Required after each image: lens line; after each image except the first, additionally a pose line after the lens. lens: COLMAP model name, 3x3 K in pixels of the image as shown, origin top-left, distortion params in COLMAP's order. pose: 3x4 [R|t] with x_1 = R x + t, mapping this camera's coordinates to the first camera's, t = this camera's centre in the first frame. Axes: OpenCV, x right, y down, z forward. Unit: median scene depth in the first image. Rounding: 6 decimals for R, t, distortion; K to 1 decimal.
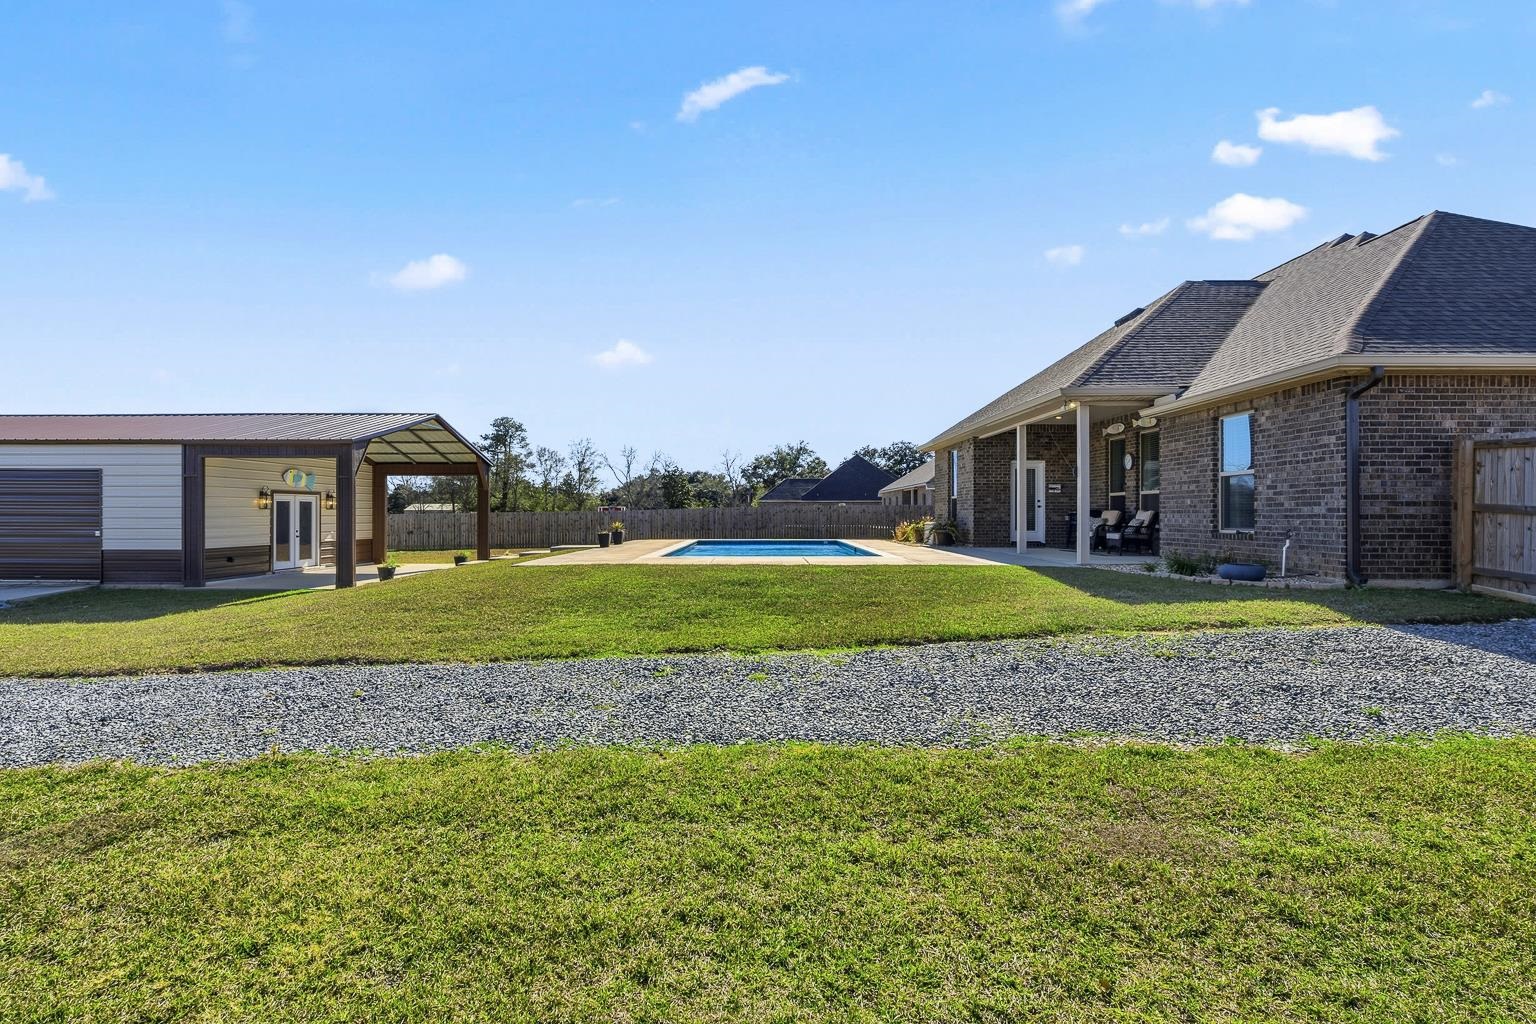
lens RADIAL K [[706.0, 0, 760.3], [0, 706.0, 514.6], [0, 0, 1]] dist [0.000132, 0.000122]
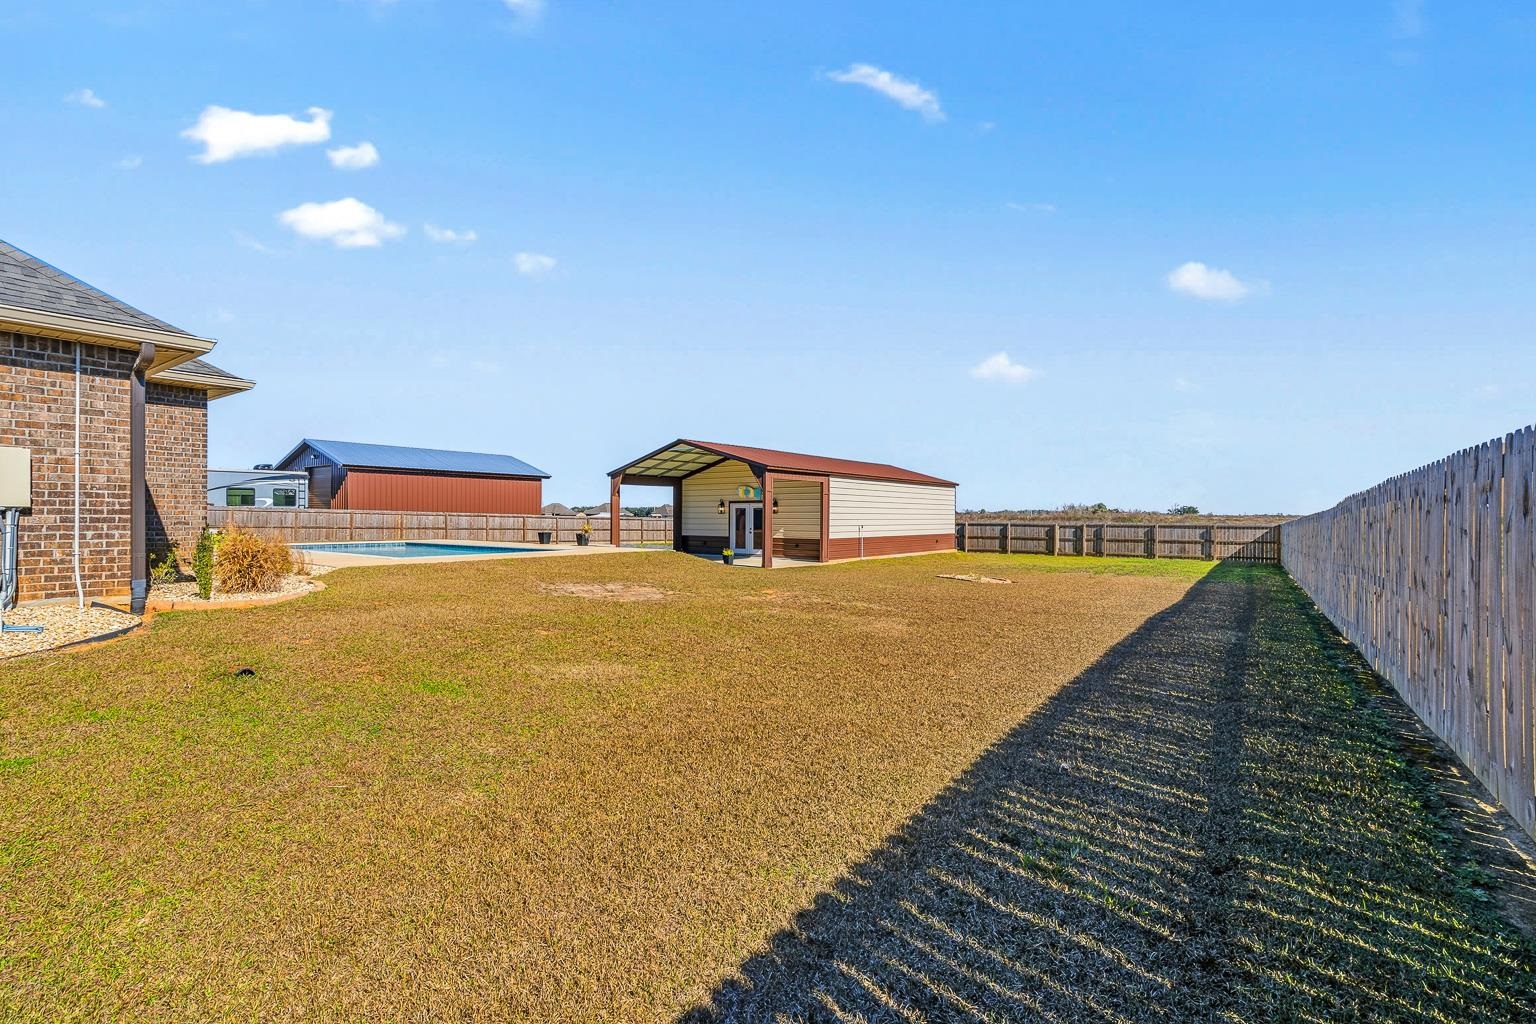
lens RADIAL K [[706.0, 0, 779.6], [0, 706.0, 512.0], [0, 0, 1]] dist [0.000132, 0.000122]
pose [[-0.571511, -0.000190, -0.820594, 0.517662], [-0.002657, 0.999995, 0.001620, -0.014576], [0.820590, 0.003106, -0.571509, 2.030007]]
